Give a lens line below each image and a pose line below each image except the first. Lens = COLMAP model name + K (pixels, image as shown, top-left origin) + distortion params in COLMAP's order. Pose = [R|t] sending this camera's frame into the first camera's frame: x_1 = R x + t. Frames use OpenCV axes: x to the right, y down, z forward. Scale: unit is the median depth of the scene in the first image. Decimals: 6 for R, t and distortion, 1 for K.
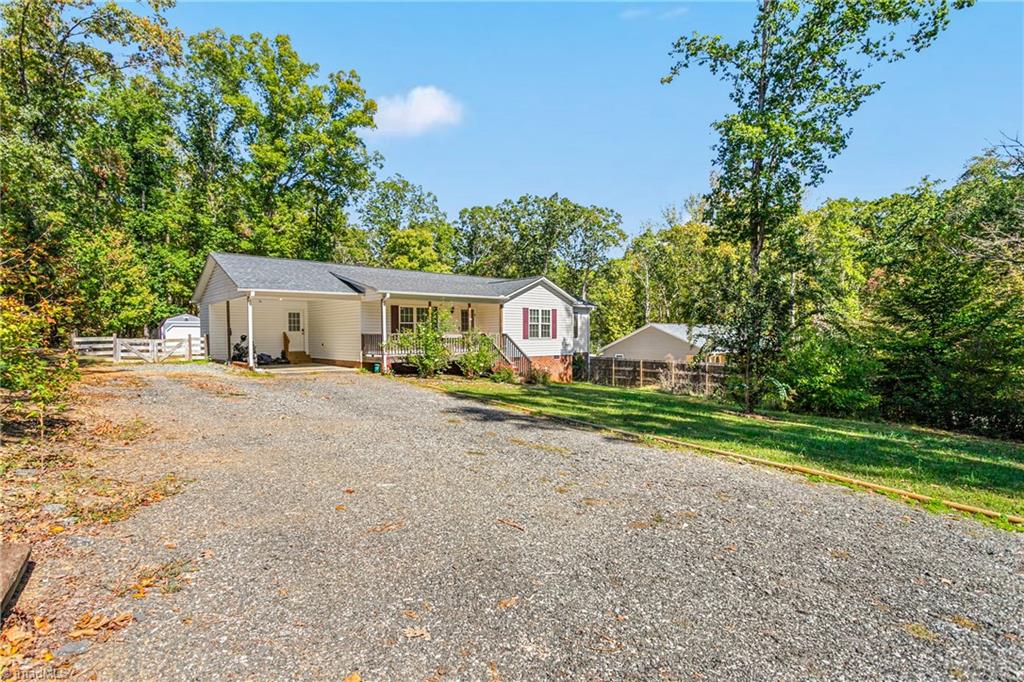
lens RADIAL K [[489.8, 0, 510.8], [0, 489.8, 344.9], [0, 0, 1]] dist [-0.025299, 0.000652]
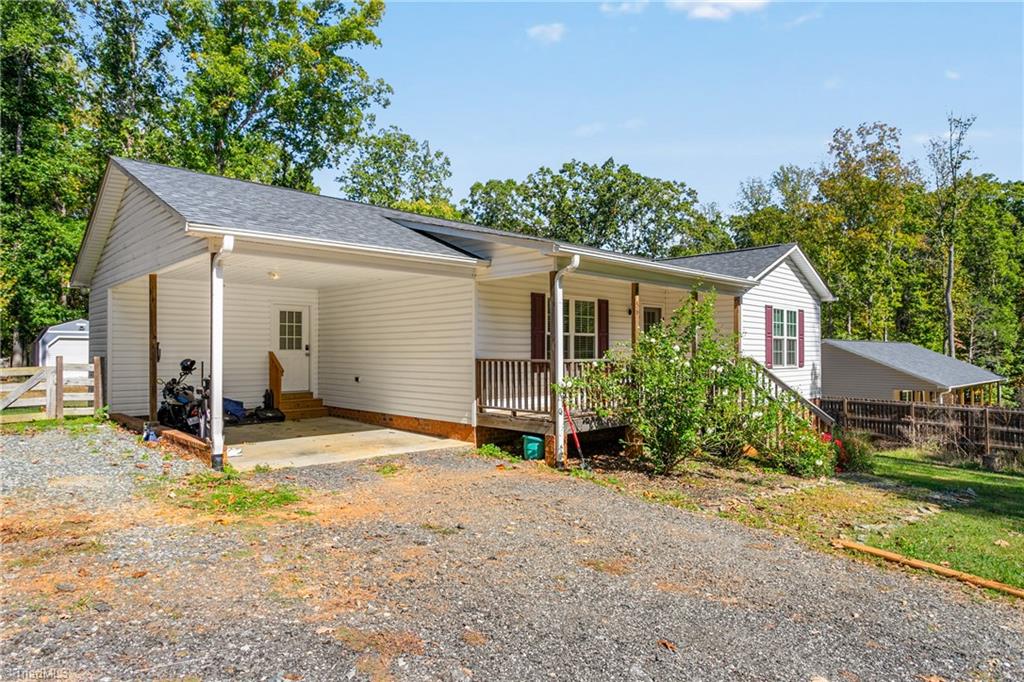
lens RADIAL K [[604.7, 0, 513.7], [0, 604.7, 342.2], [0, 0, 1]] dist [-0.024423, -0.002698]
pose [[0.999735, 0.006189, 0.022155, -0.130283], [-0.005325, 0.999231, -0.038855, -0.007571], [-0.022378, 0.038727, 0.998999, 0.220941]]
